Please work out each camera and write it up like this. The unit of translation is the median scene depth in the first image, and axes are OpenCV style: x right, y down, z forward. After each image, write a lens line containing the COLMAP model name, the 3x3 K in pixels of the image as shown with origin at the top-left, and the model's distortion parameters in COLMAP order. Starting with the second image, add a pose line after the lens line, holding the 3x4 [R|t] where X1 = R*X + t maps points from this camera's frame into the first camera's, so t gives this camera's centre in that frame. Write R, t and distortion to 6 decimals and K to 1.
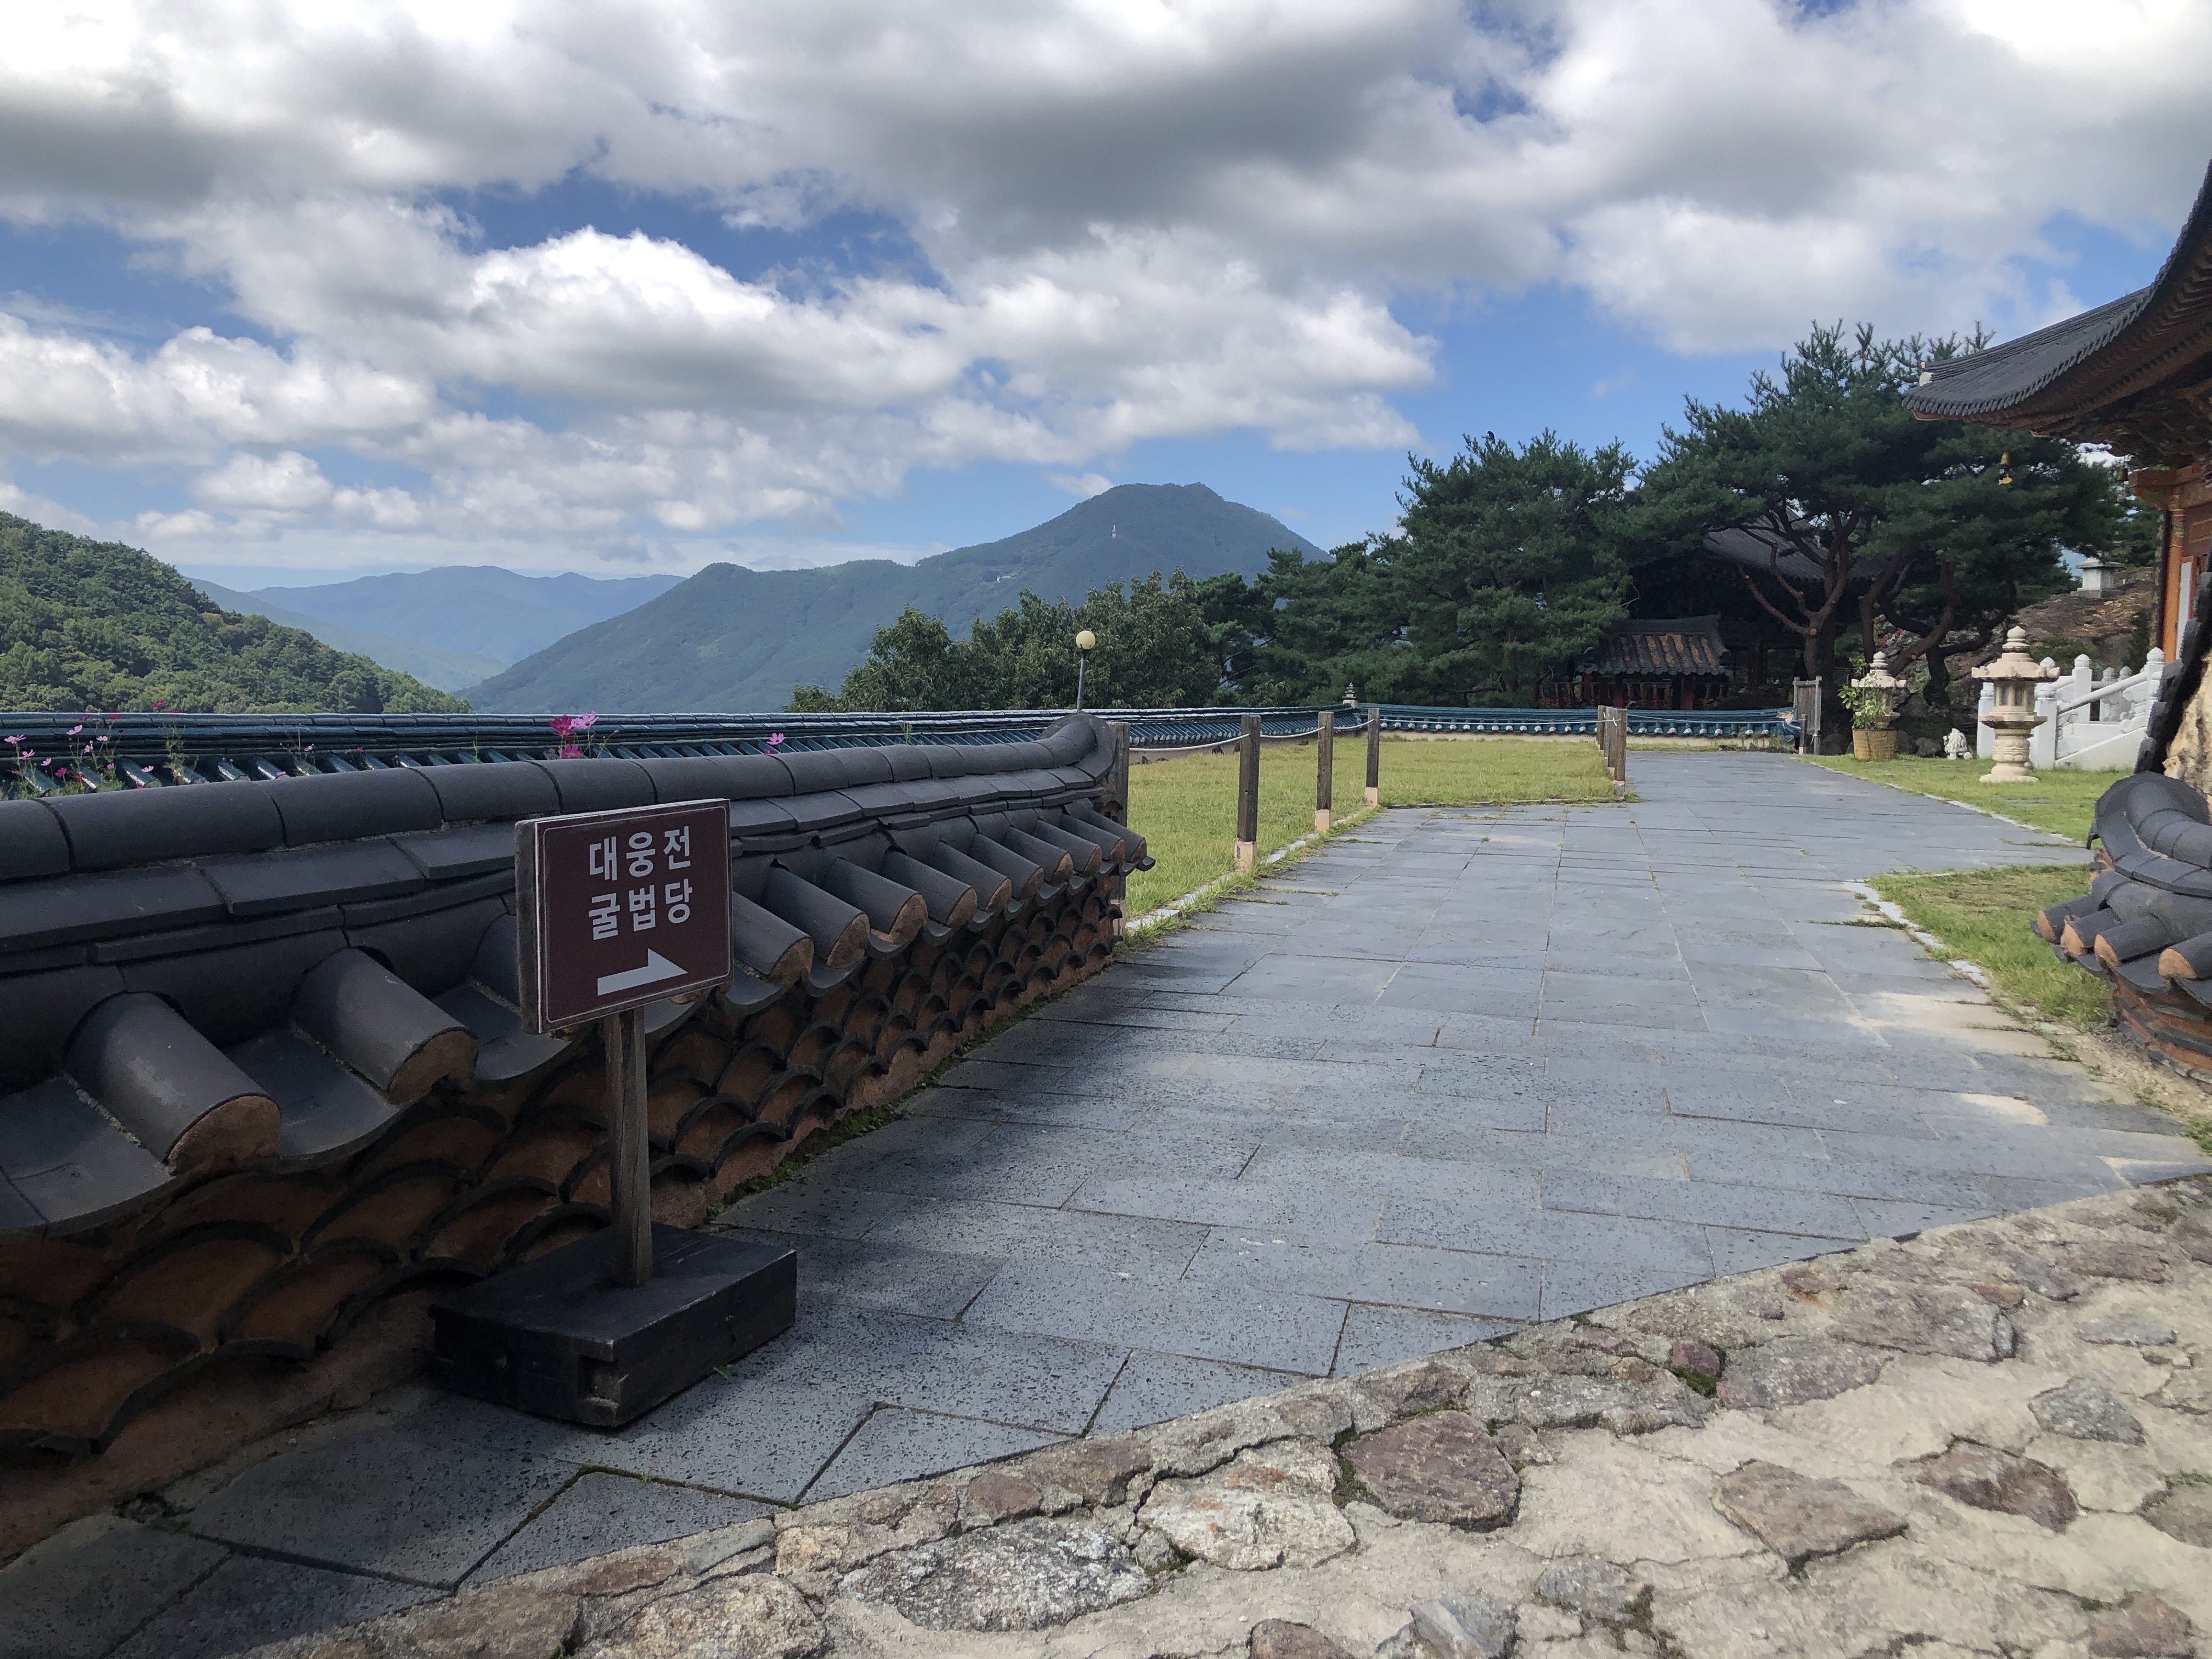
lens RADIAL K [[1811.0, 0, 1103.2], [0, 1811.0, 836.8], [0, 0, 1]] dist [0.029541, -0.021650]
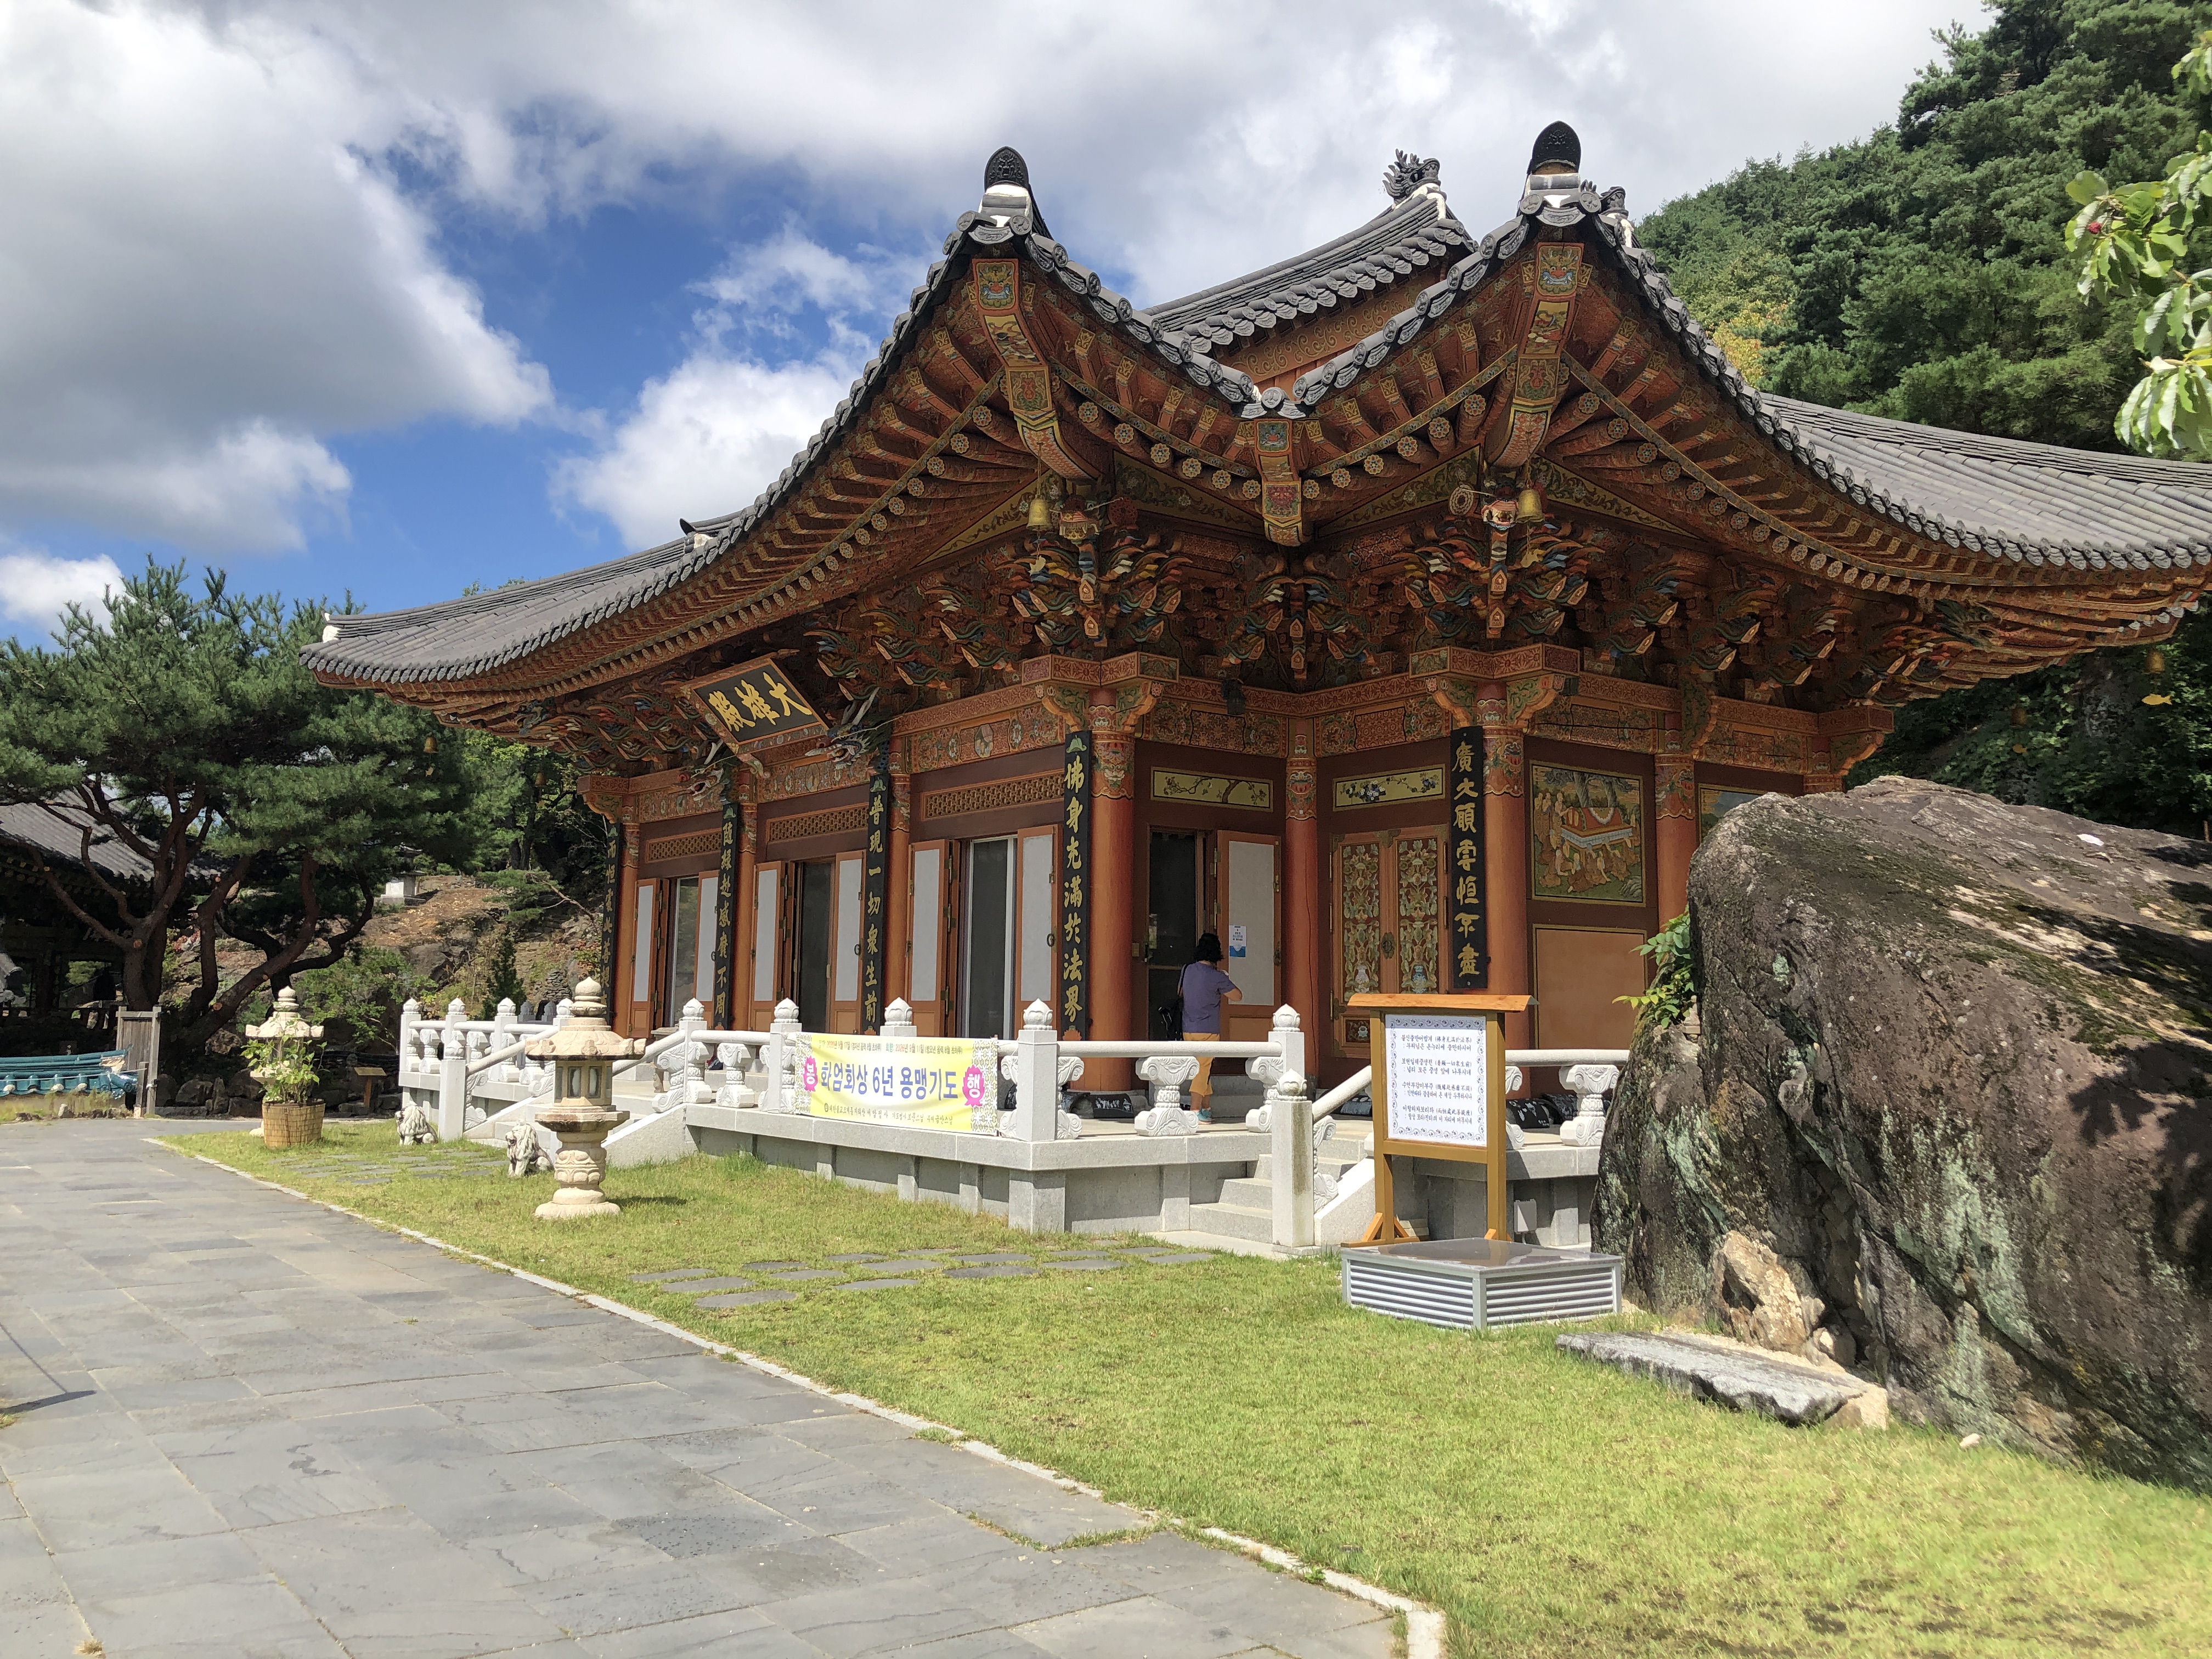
lens RADIAL K [[1811.0, 0, 1097.3], [0, 1811.0, 801.0], [0, 0, 1]] dist [0.029541, -0.021650]
pose [[0.629739, 0.081771, 0.772491, 0.049112], [0.058946, 0.986547, -0.152483, -0.034032], [-0.774567, 0.141560, 0.616446, 0.220700]]
